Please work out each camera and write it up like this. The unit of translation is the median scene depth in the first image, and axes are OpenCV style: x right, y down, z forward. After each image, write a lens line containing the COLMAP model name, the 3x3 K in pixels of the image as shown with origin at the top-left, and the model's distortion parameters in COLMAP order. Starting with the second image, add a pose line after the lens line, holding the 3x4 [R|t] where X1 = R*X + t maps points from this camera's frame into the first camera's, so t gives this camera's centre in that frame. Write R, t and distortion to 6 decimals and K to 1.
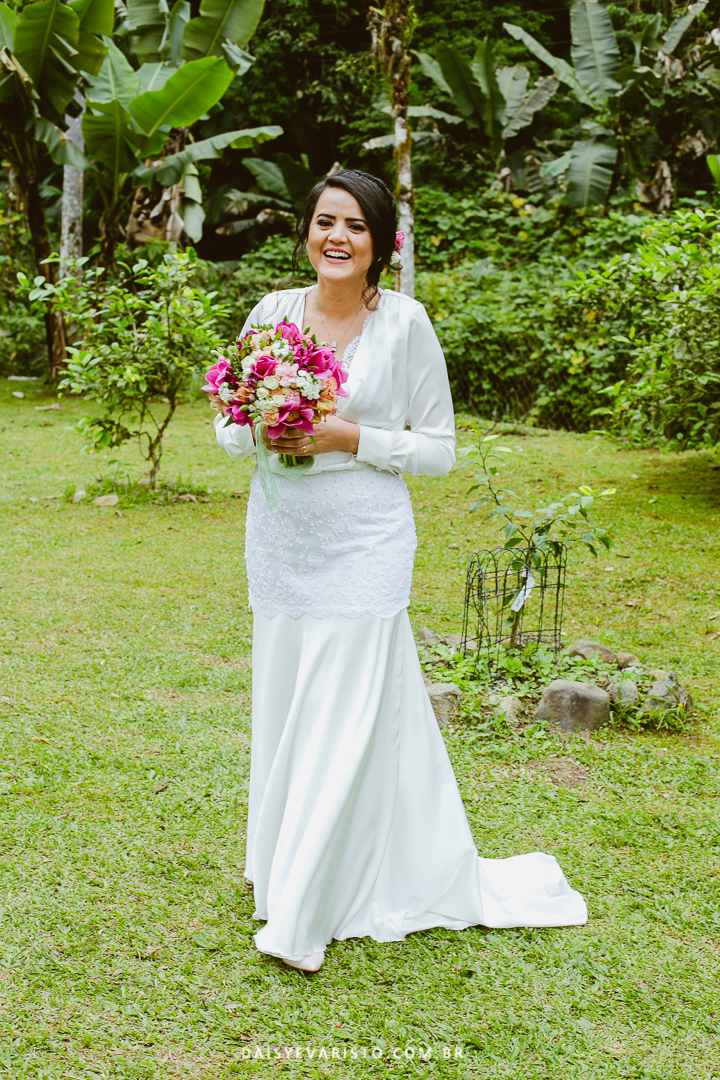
lens RADIAL K [[1576.3, 0, 360.0], [0, 1576.3, 540.0], [0, 0, 1]] dist [-0.156575, 0.196281]
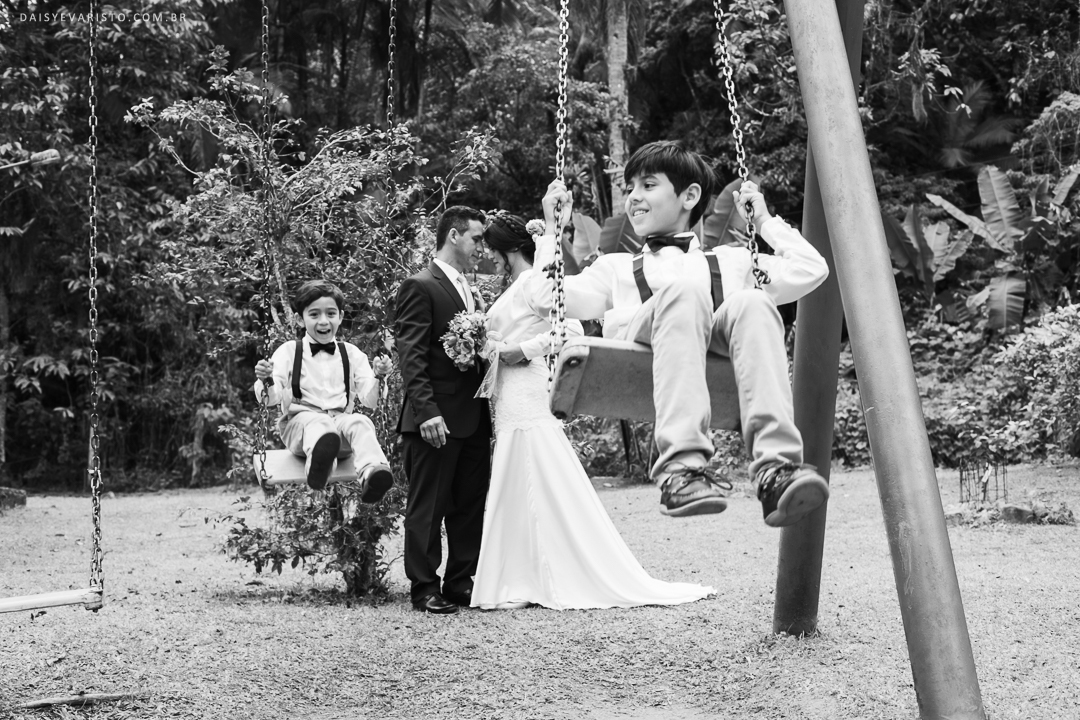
lens RADIAL K [[1576.3, 0, 540.0], [0, 1576.3, 360.0], [0, 0, 1]] dist [-0.156575, 0.196281]
pose [[0.985031, -0.081055, -0.152133, -0.037662], [0.045719, 0.973790, -0.222805, 0.076401], [0.166205, 0.212515, 0.962919, -0.274936]]
